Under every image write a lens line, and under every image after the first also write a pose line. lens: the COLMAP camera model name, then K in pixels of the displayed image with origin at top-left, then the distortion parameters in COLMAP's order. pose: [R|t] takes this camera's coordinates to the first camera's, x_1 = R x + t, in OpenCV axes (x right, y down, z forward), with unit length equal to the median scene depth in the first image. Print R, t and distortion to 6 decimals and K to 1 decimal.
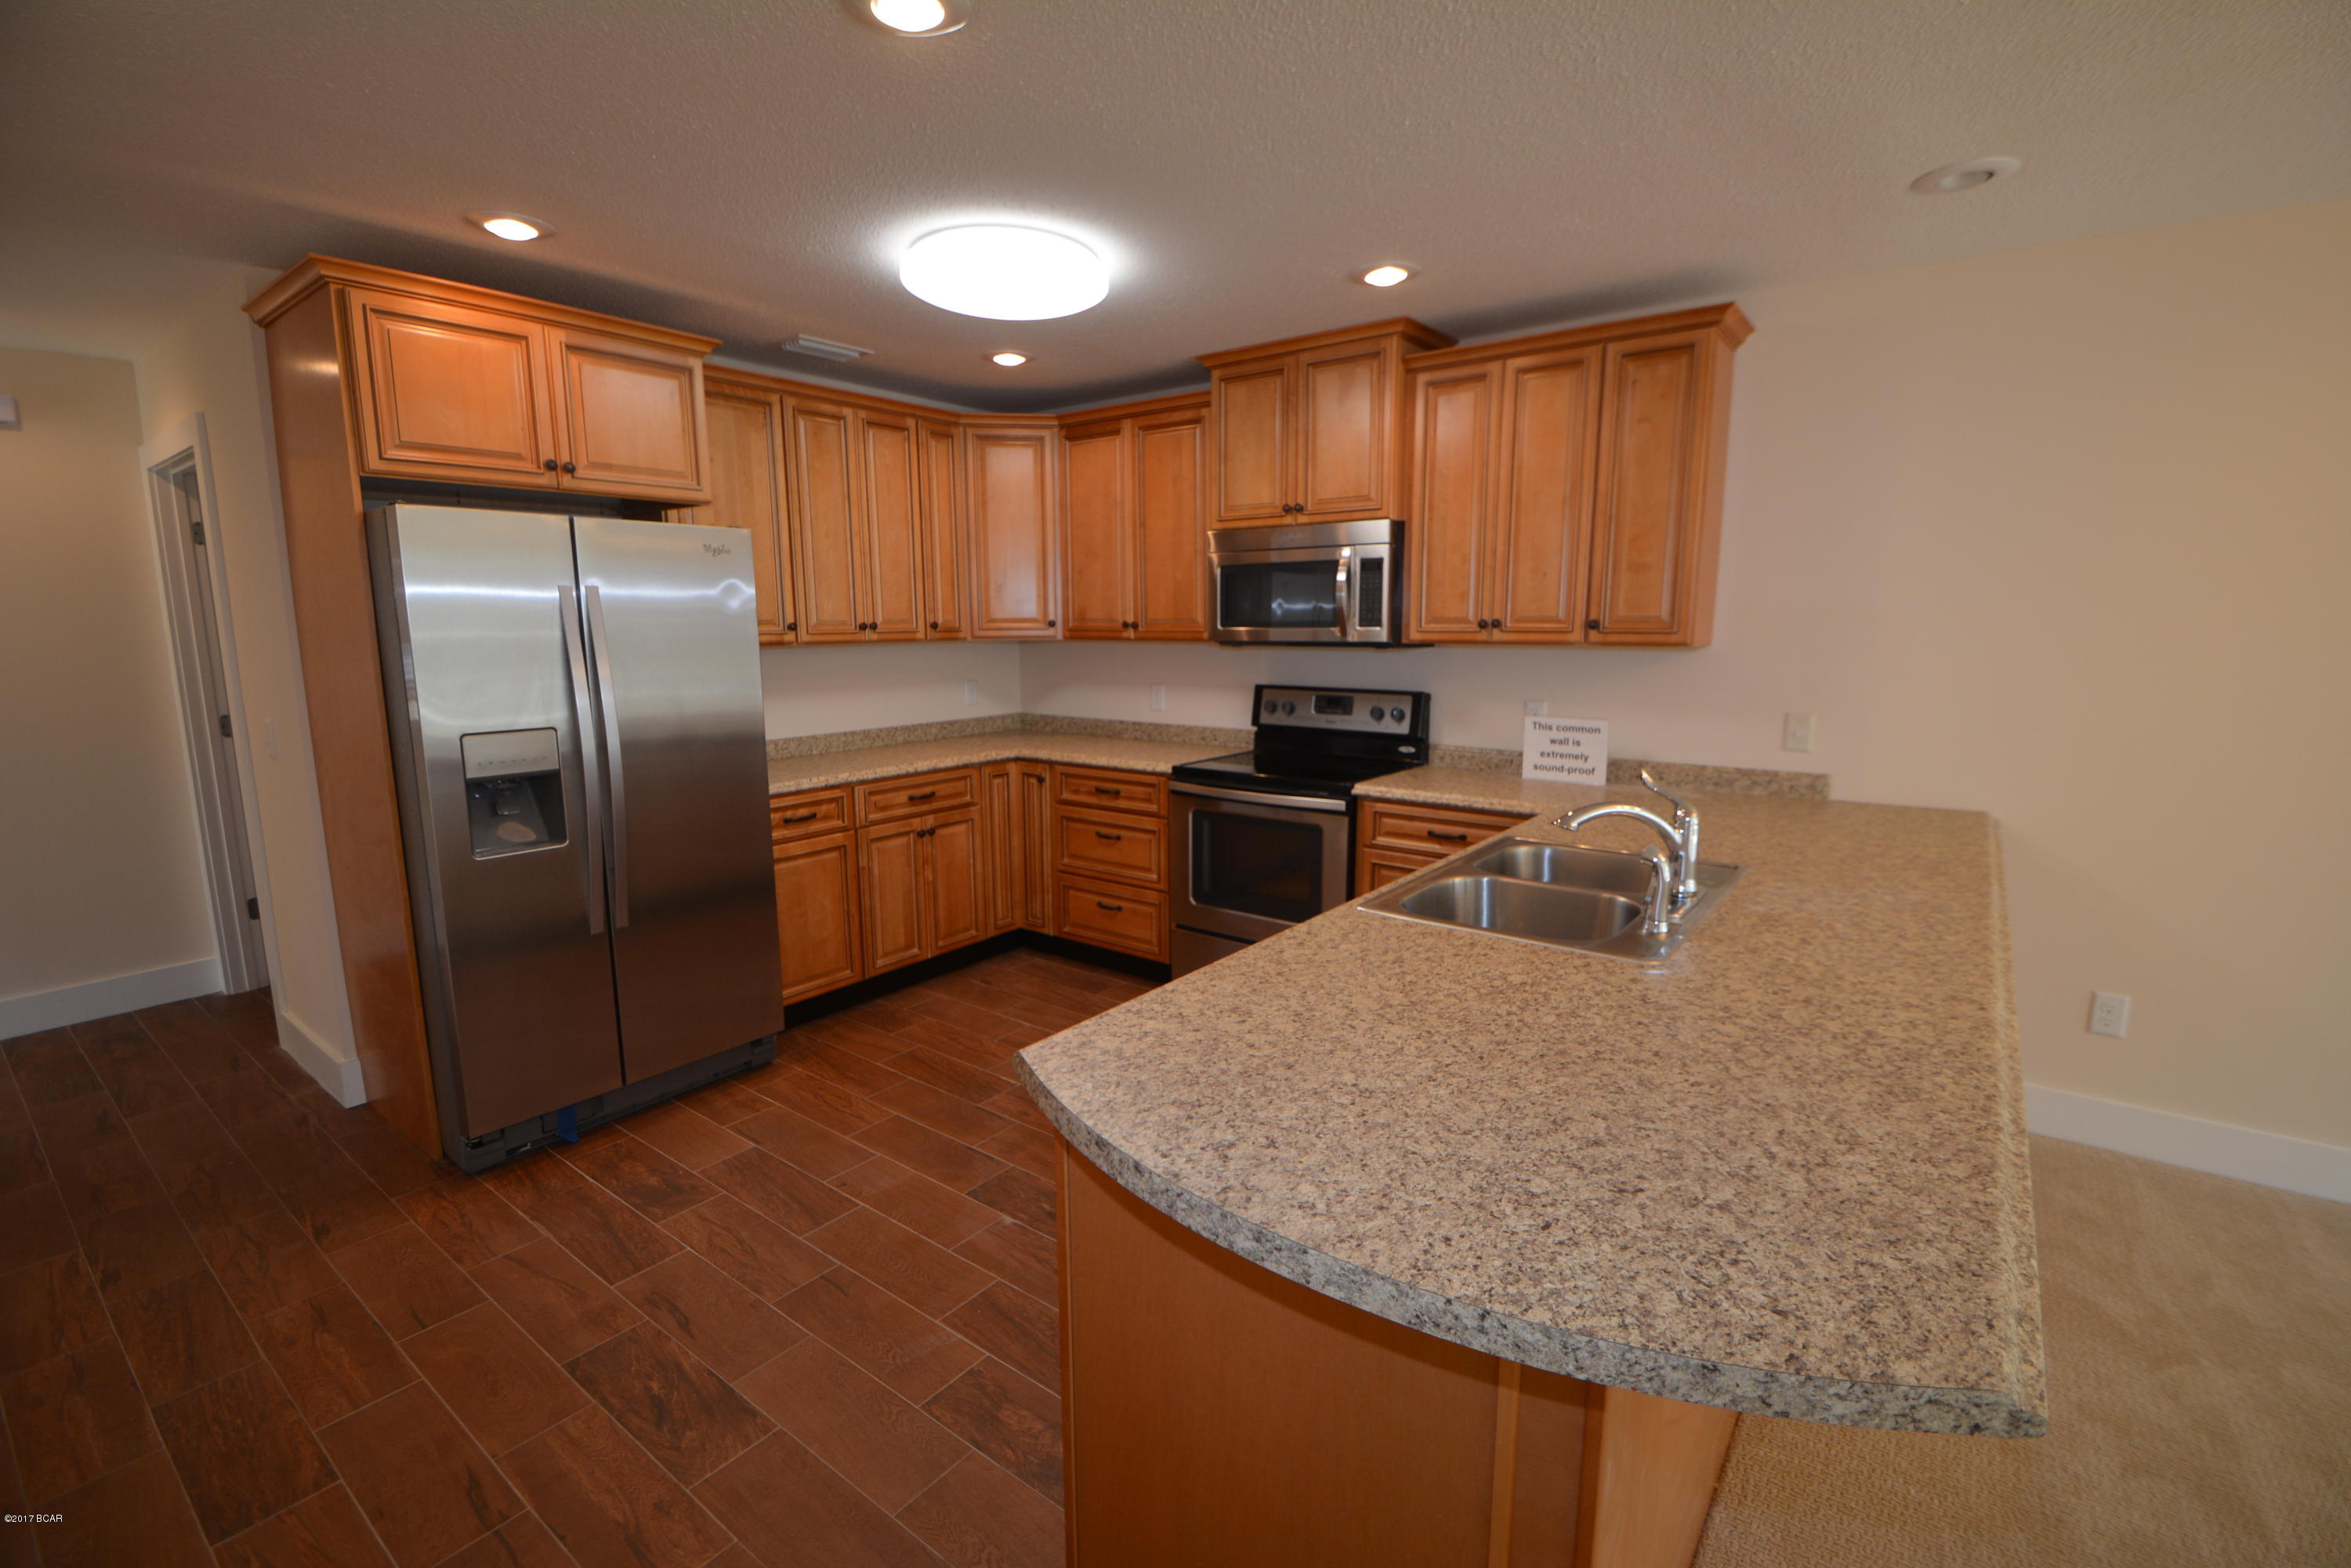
lens RADIAL K [[1037.2, 0, 1175.5], [0, 1037.2, 784.0], [0, 0, 1]] dist [-0.003994, -0.000602]
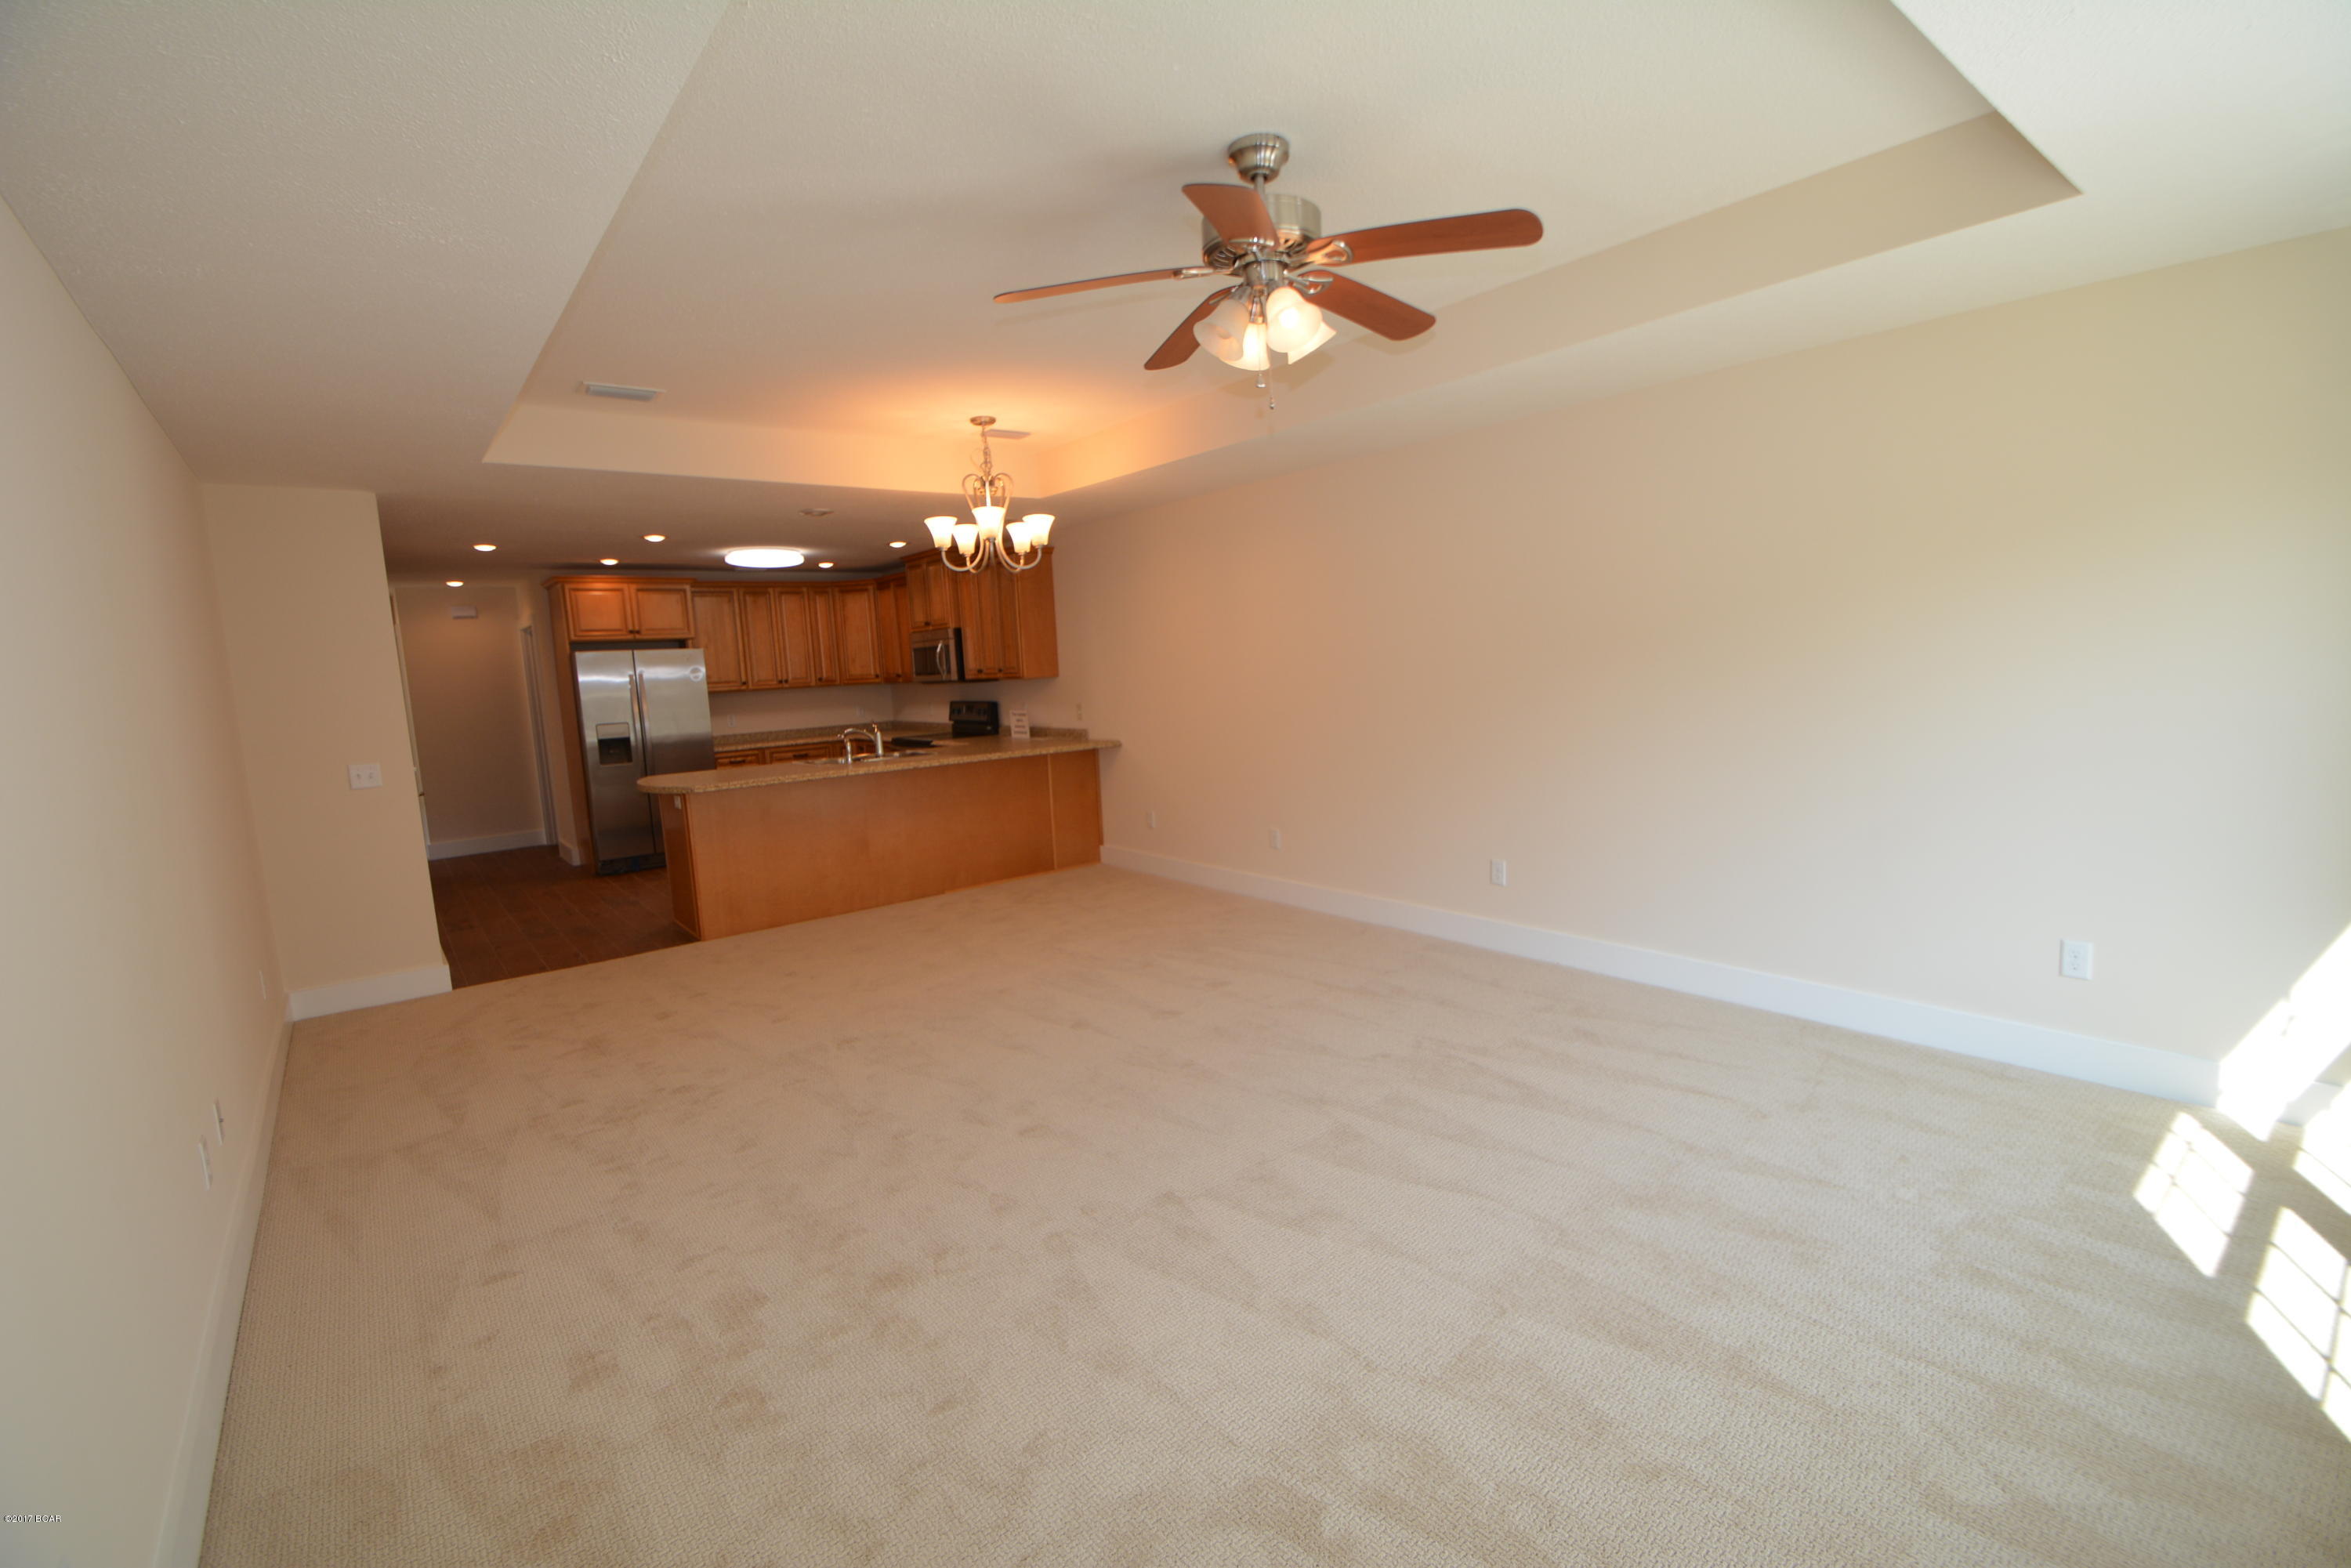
lens RADIAL K [[1033.4, 0, 1188.8], [0, 1033.4, 780.5], [0, 0, 1]] dist [-0.003744, -0.000108]
pose [[0.971972, -0.015306, -0.234597, 1.298665], [0.007883, 0.999439, -0.032548, 0.173211], [0.234964, 0.029787, 0.971548, -1.163449]]
